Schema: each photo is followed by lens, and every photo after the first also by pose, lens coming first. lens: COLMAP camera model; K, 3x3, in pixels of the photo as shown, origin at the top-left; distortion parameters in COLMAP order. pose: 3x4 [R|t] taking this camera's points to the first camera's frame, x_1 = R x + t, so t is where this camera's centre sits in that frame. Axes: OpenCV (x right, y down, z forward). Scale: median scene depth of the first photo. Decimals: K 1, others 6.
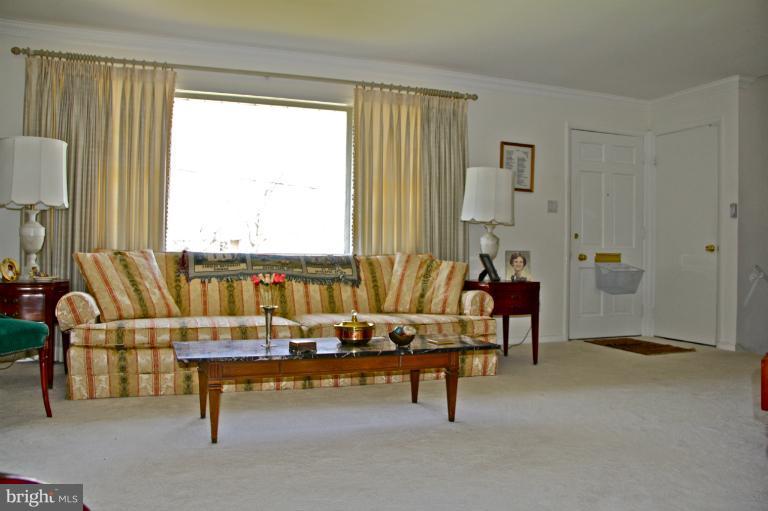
lens RADIAL K [[637.5, 0, 387.9], [0, 637.5, 258.3], [0, 0, 1]] dist [-0.163250, 0.114466]
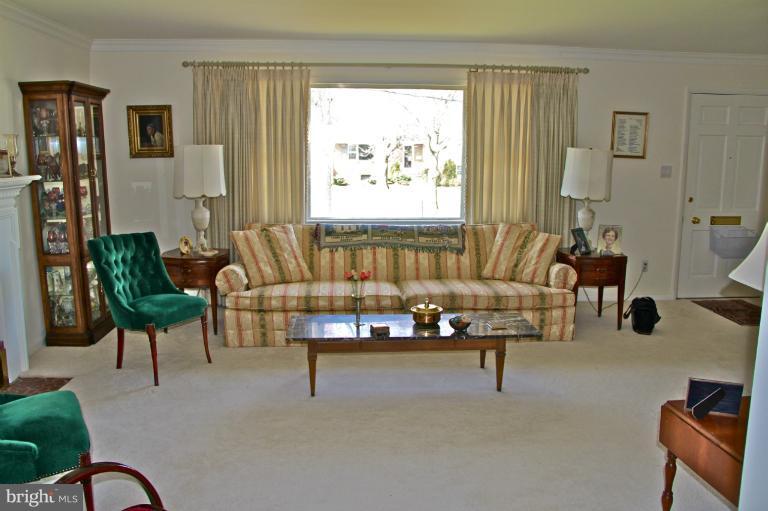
lens RADIAL K [[637.5, 0, 386.2], [0, 637.5, 256.1], [0, 0, 1]] dist [-0.163250, 0.114466]
pose [[0.956713, 0.043700, -0.287732, 0.159161], [0.001303, 0.988009, 0.154389, -0.135759], [0.291029, -0.148081, 0.945185, -0.144427]]
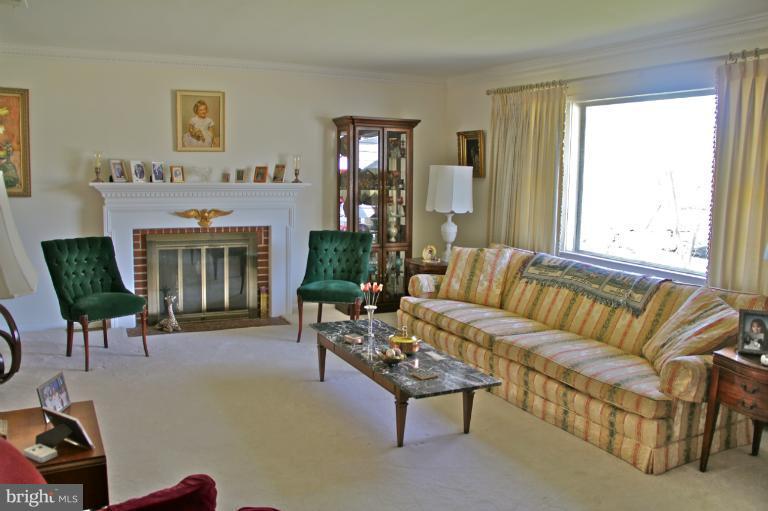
lens RADIAL K [[668.1, 0, 382.1], [0, 668.1, 251.0], [0, 0, 1]] dist [-0.116741, 0.026079]
pose [[0.062011, 0.114449, -0.991492, 0.820165], [-0.029561, 0.993178, 0.112795, -0.136865], [0.997638, 0.022315, 0.064971, 0.612585]]
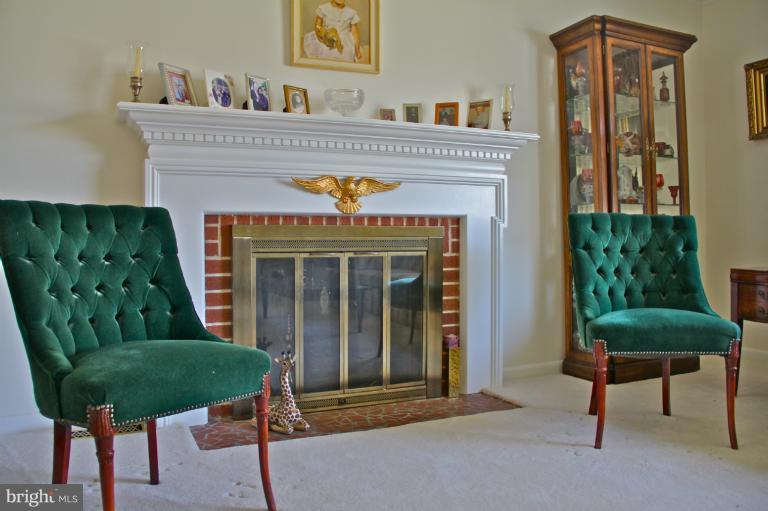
lens RADIAL K [[637.5, 0, 369.8], [0, 637.5, 252.4], [0, 0, 1]] dist [-0.163250, 0.114466]
pose [[0.052502, -0.003600, -0.998614, 0.105465], [-0.005046, 0.999980, -0.003871, 0.016554], [0.998608, 0.005242, 0.052482, 0.332728]]
